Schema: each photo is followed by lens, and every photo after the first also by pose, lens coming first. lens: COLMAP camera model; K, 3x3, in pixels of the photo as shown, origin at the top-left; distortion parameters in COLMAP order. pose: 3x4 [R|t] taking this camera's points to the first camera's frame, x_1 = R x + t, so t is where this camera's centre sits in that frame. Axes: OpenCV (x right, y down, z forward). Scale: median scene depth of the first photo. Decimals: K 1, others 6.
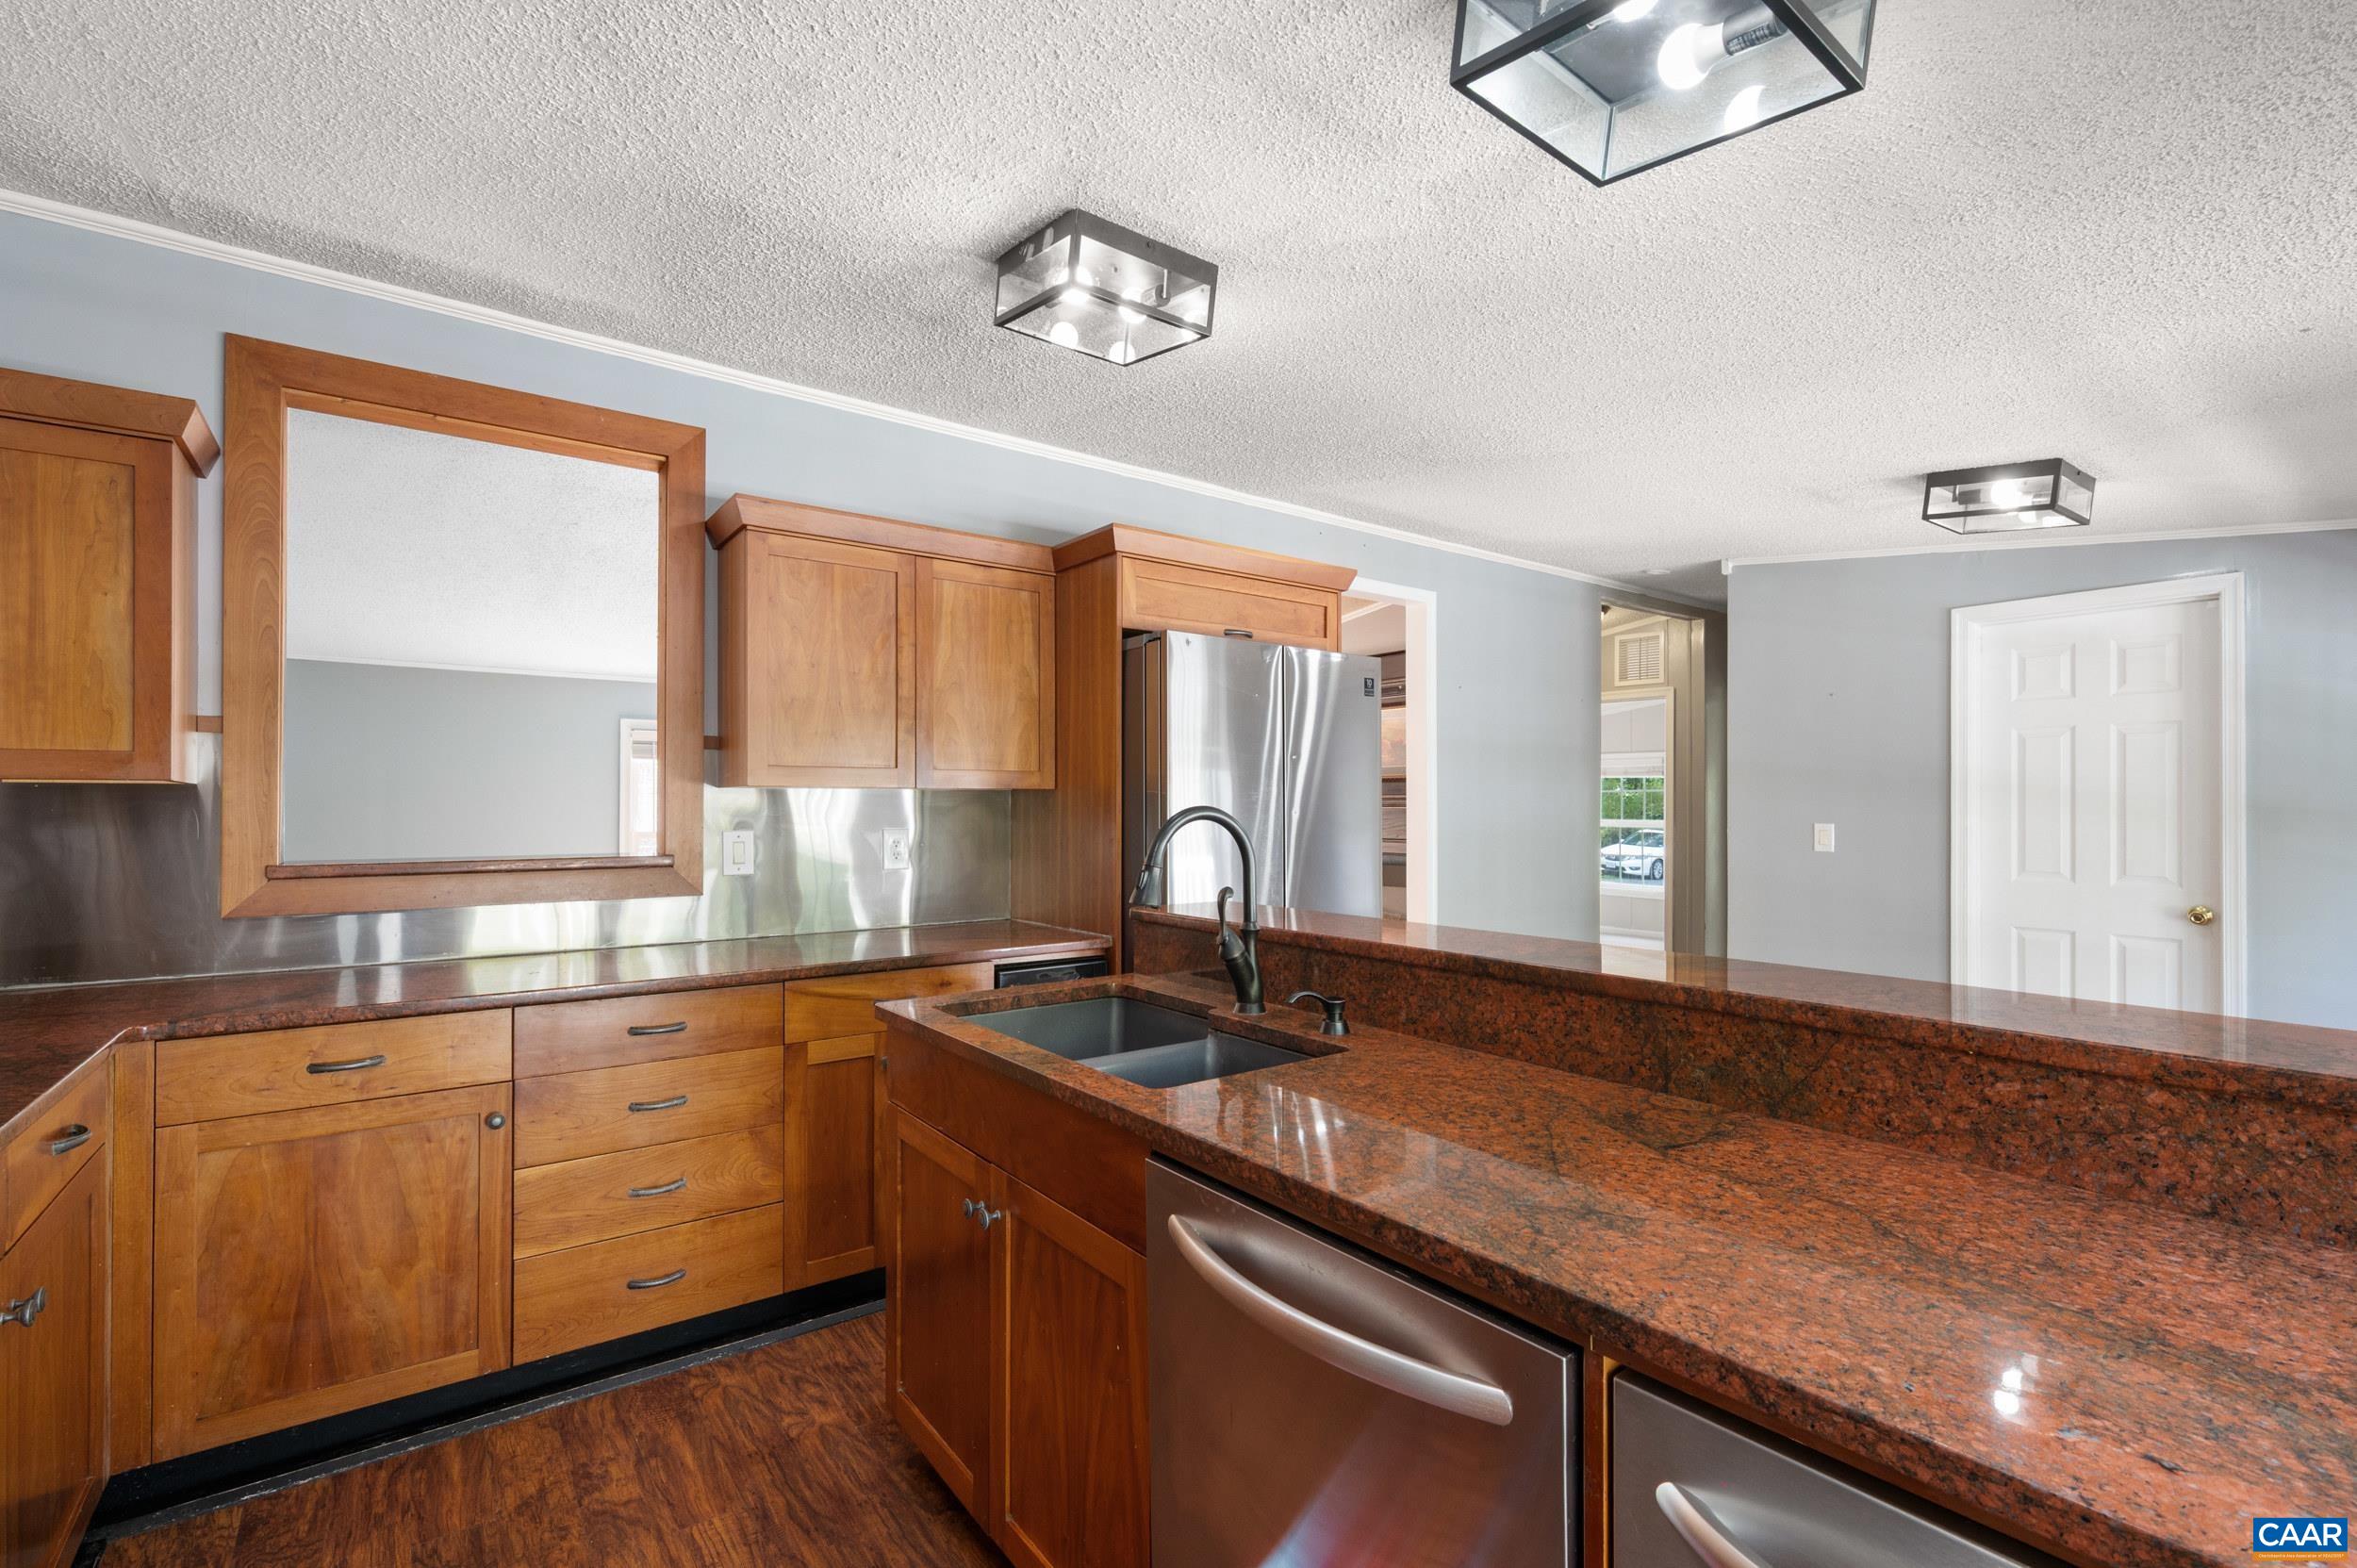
lens RADIAL K [[1066.3, 0, 1157.9], [0, 1066.3, 795.7], [0, 0, 1]] dist [0.002989, -0.000664]
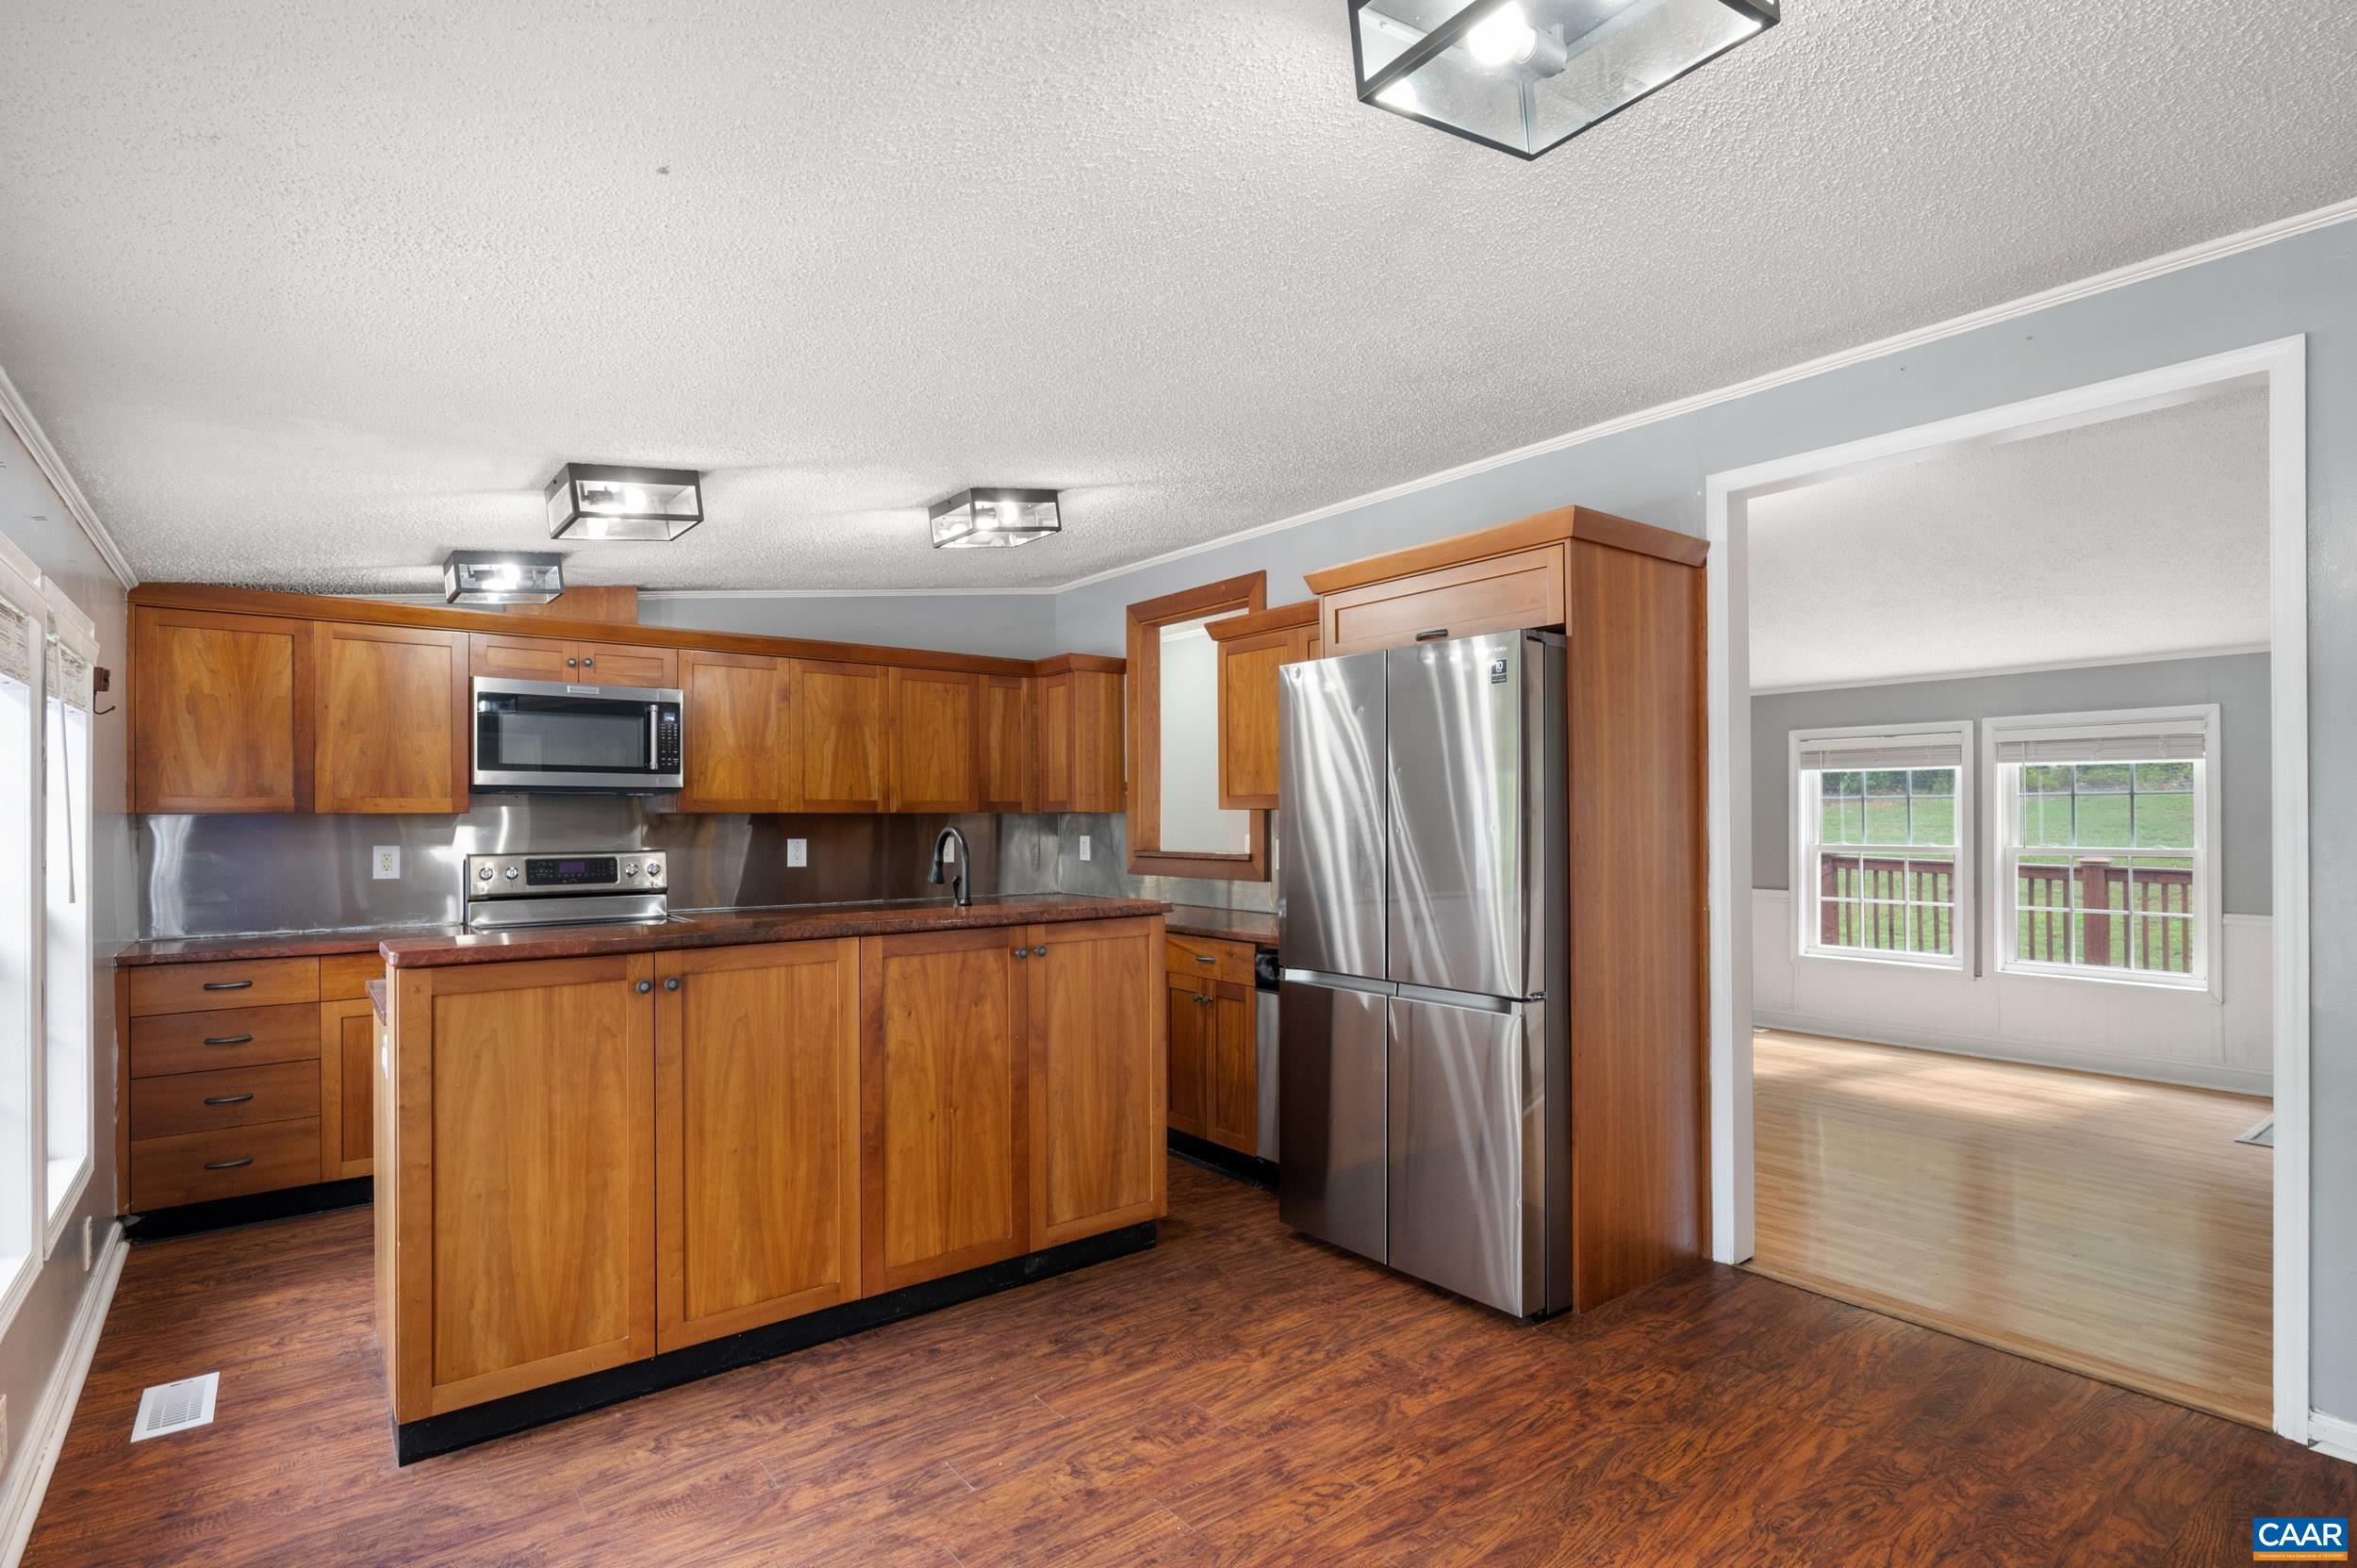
lens RADIAL K [[1147.5, 0, 1181.2], [0, 1147.5, 819.2], [0, 0, 1]] dist [0.001616, -0.001029]
pose [[0.014193, 0.003353, -0.999894, 1.493125], [0.016597, 0.999856, 0.003589, -0.001081], [0.999762, -0.016646, 0.014135, 1.076050]]
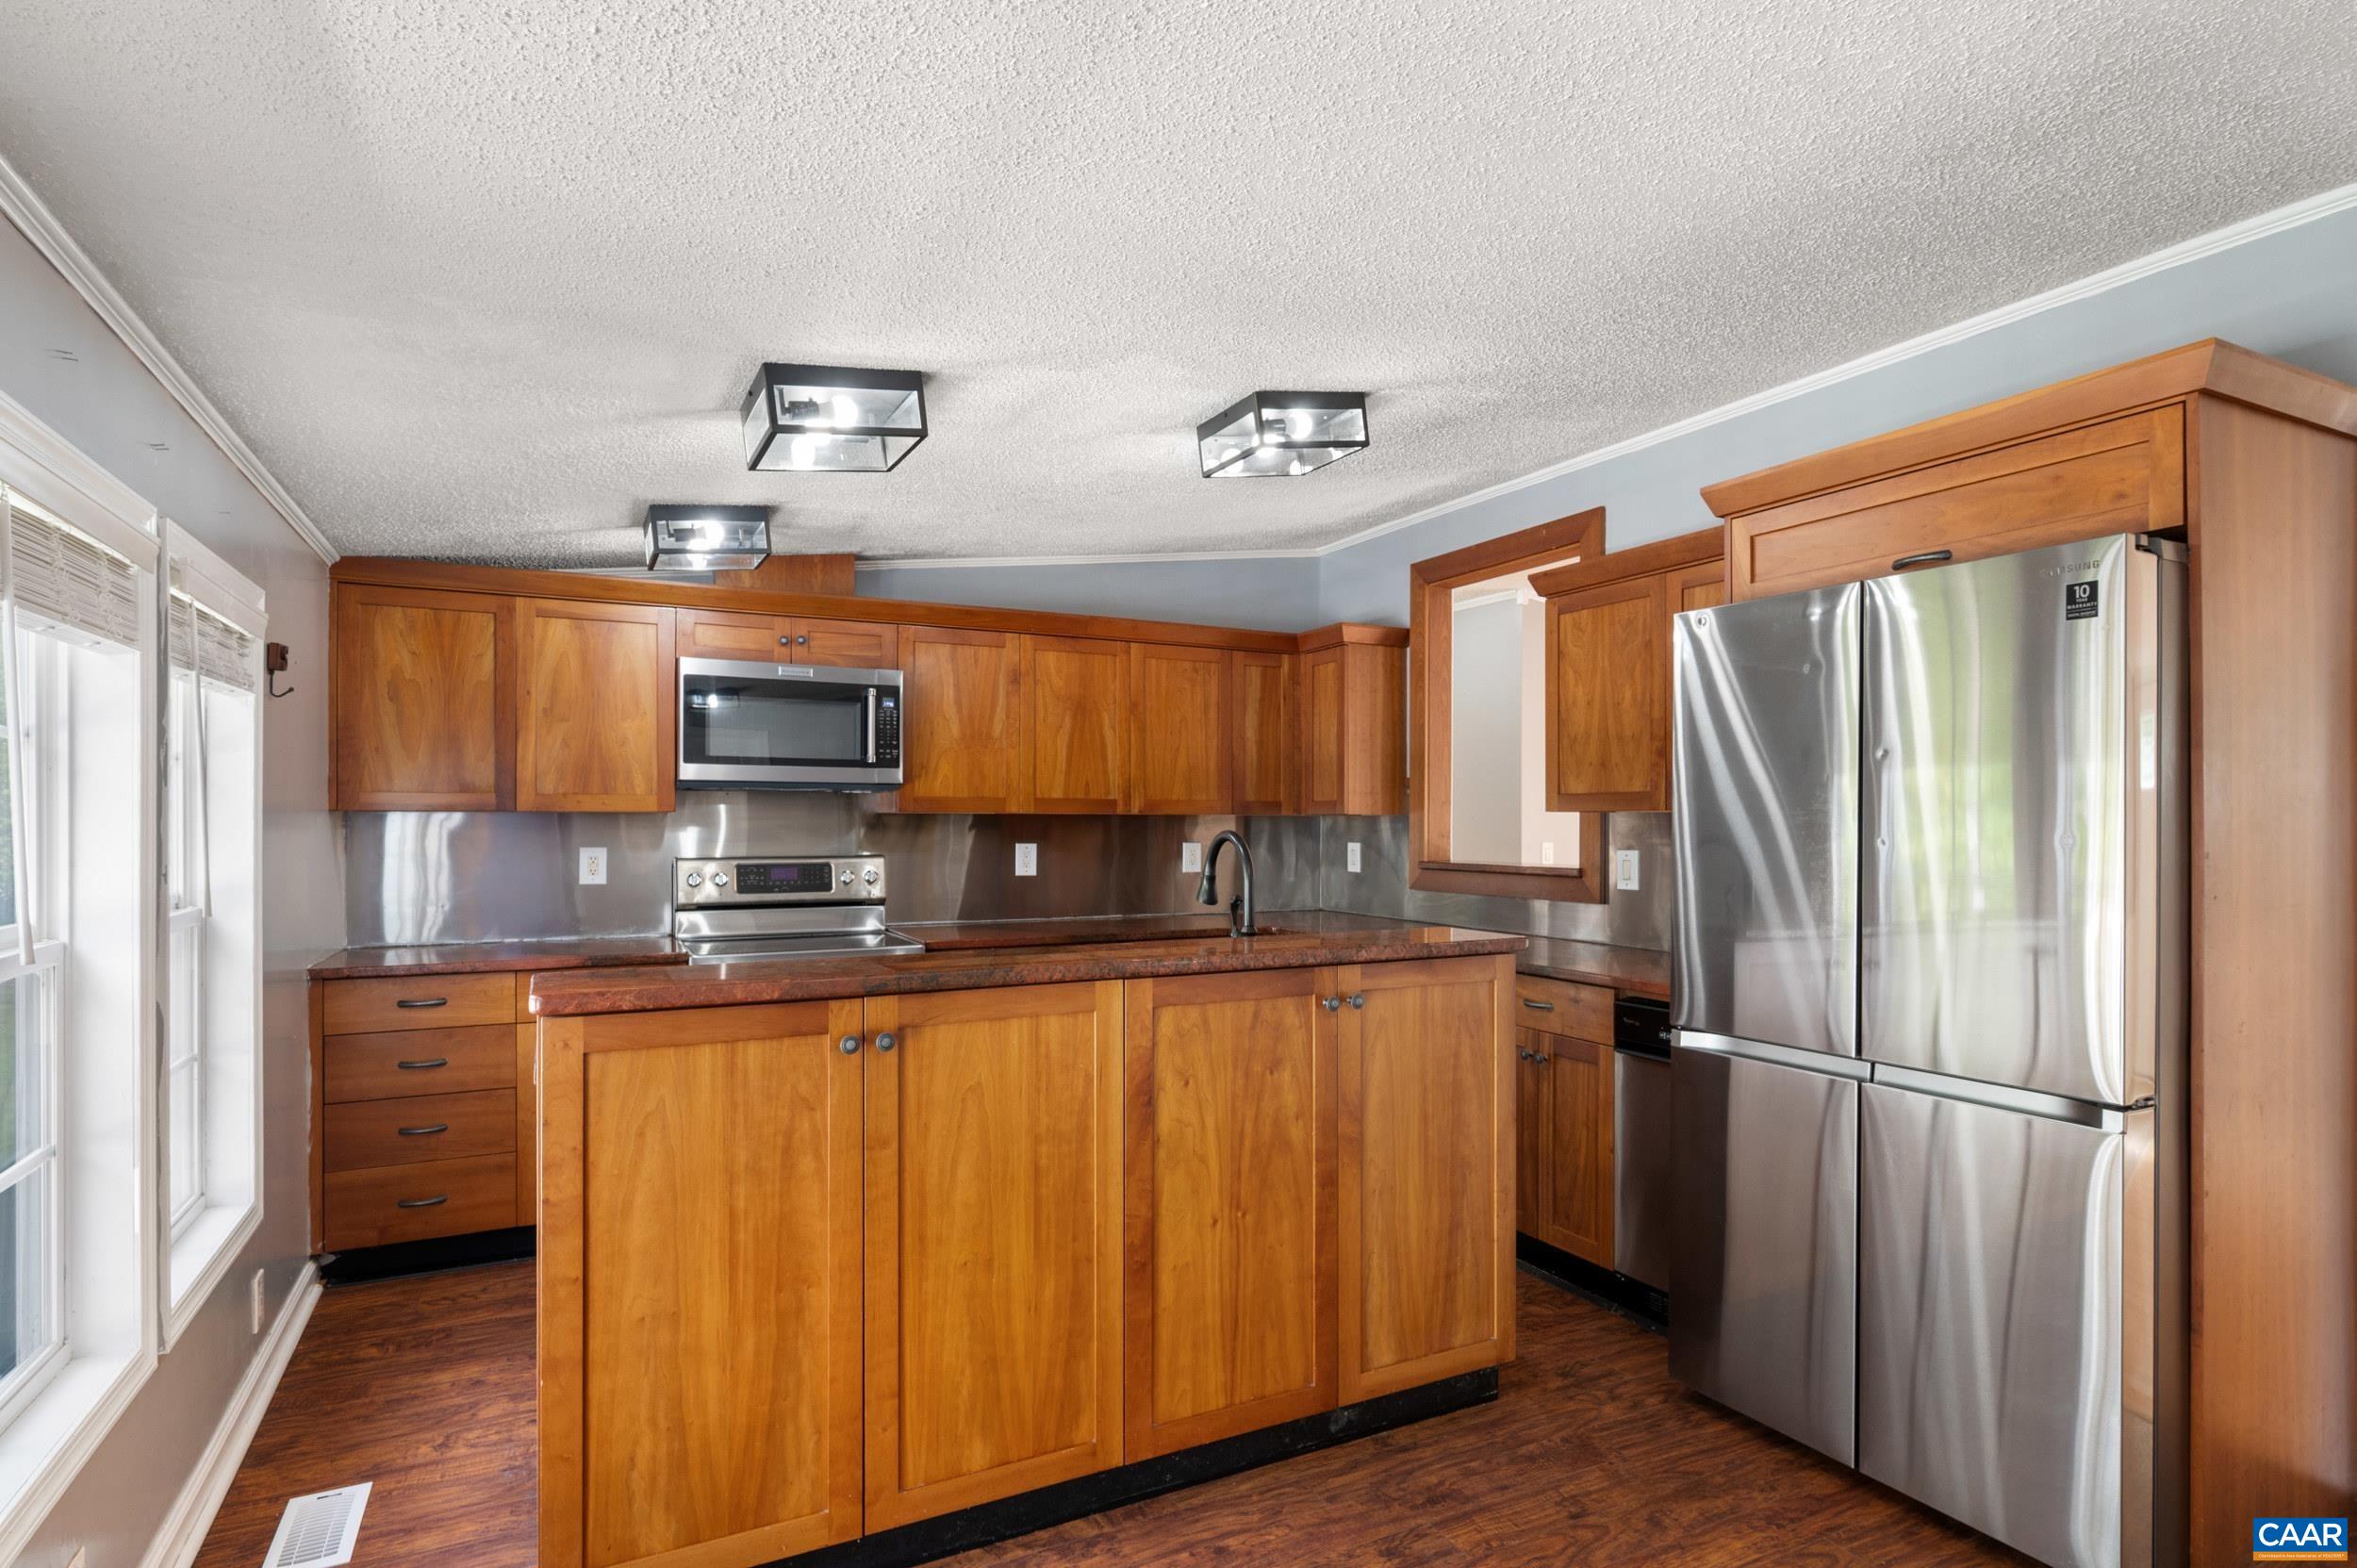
lens RADIAL K [[1203.3, 0, 1185.1], [0, 1203.3, 828.9], [0, 0, 1]] dist [0.004619, -0.001781]
pose [[-0.165566, 0.008011, -0.986166, 1.210894], [0.010857, 0.999921, 0.006300, -0.001890], [0.986139, -0.009664, -0.165640, 0.961042]]
